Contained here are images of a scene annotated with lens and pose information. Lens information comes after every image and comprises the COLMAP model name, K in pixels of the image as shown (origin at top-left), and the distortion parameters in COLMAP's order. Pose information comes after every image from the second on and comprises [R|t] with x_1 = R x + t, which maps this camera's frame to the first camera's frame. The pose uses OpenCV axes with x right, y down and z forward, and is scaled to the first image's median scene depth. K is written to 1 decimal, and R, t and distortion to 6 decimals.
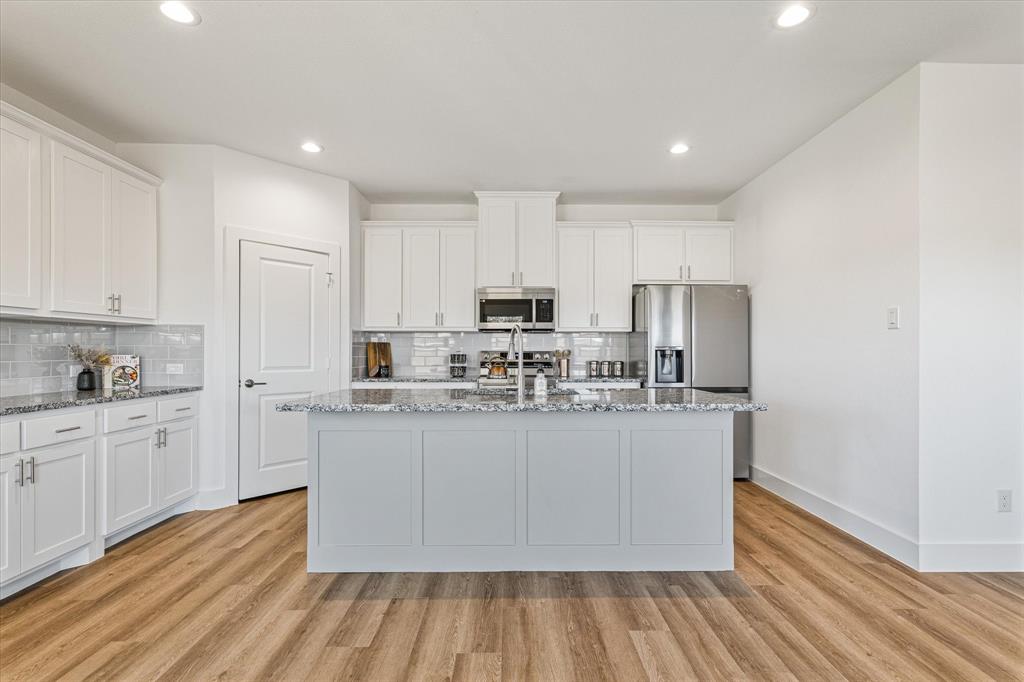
lens RADIAL K [[473.9, 0, 519.5], [0, 473.9, 346.7], [0, 0, 1]] dist [0.003710, 0.000127]
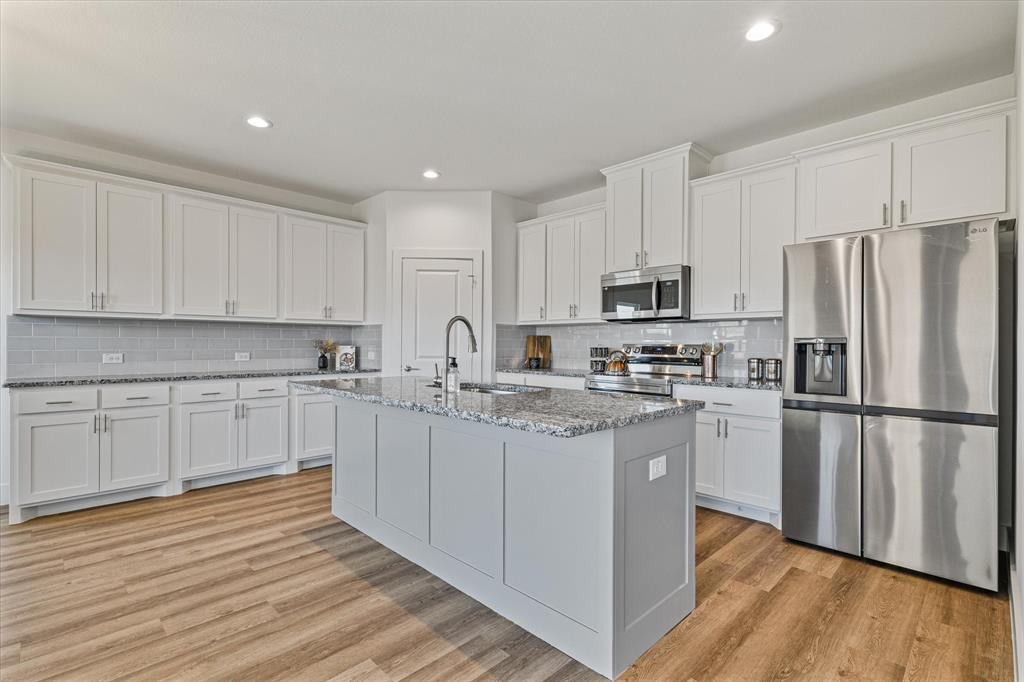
lens RADIAL K [[473.9, 0, 519.0], [0, 473.9, 342.3], [0, 0, 1]] dist [0.003710, 0.000127]
pose [[0.699732, 0.000084, -0.714405, 0.586840], [0.003017, 0.999991, 0.003073, 0.003374], [0.714399, -0.004306, 0.699725, 0.322403]]
